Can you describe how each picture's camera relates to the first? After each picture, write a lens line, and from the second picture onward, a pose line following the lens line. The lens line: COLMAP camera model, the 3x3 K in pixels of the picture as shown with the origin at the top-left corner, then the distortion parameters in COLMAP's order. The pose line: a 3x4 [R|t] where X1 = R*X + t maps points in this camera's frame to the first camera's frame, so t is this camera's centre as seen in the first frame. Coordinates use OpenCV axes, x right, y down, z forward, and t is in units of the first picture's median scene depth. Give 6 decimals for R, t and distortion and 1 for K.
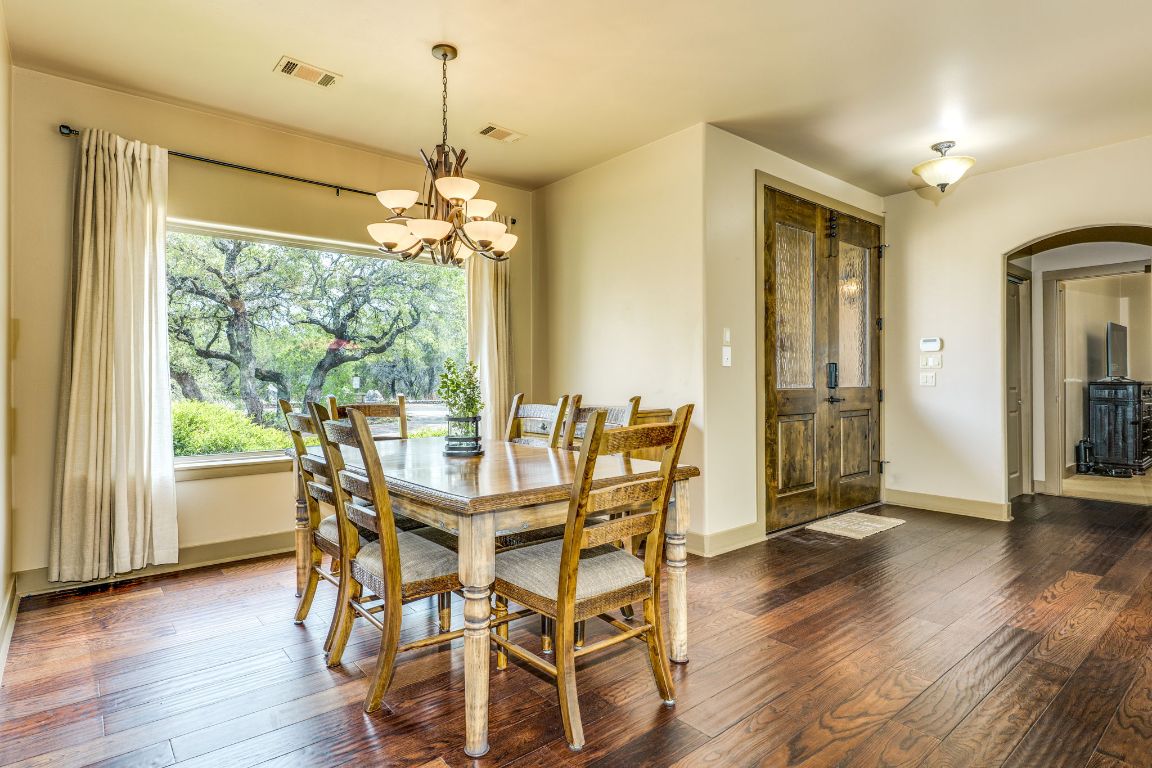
lens RADIAL K [[604.2, 0, 578.8], [0, 604.2, 379.7], [0, 0, 1]] dist [0.001354, 0.000079]
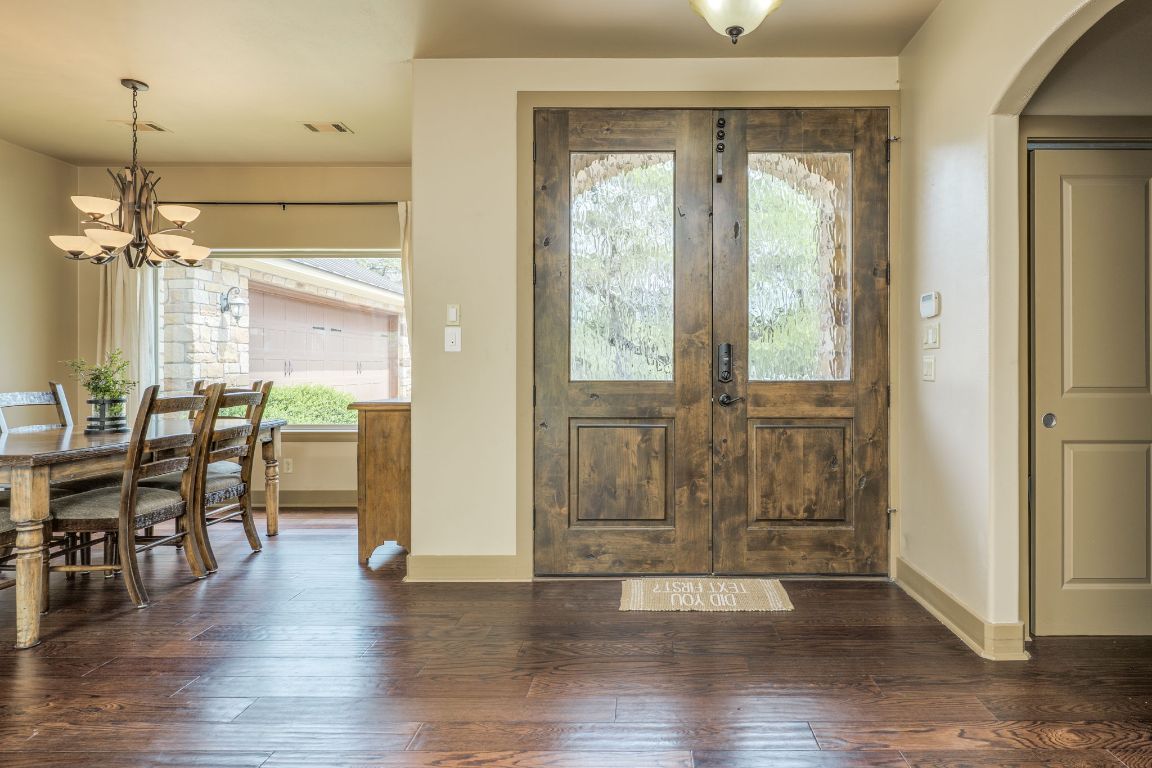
lens RADIAL K [[682.5, 0, 578.2], [0, 682.5, 378.0], [0, 0, 1]] dist [-0.007618, 0.000322]
pose [[0.762182, 0.002934, -0.647356, 0.899383], [-0.003134, 0.999995, 0.000842, 0.010848], [0.647355, 0.001387, 0.762187, 0.390951]]
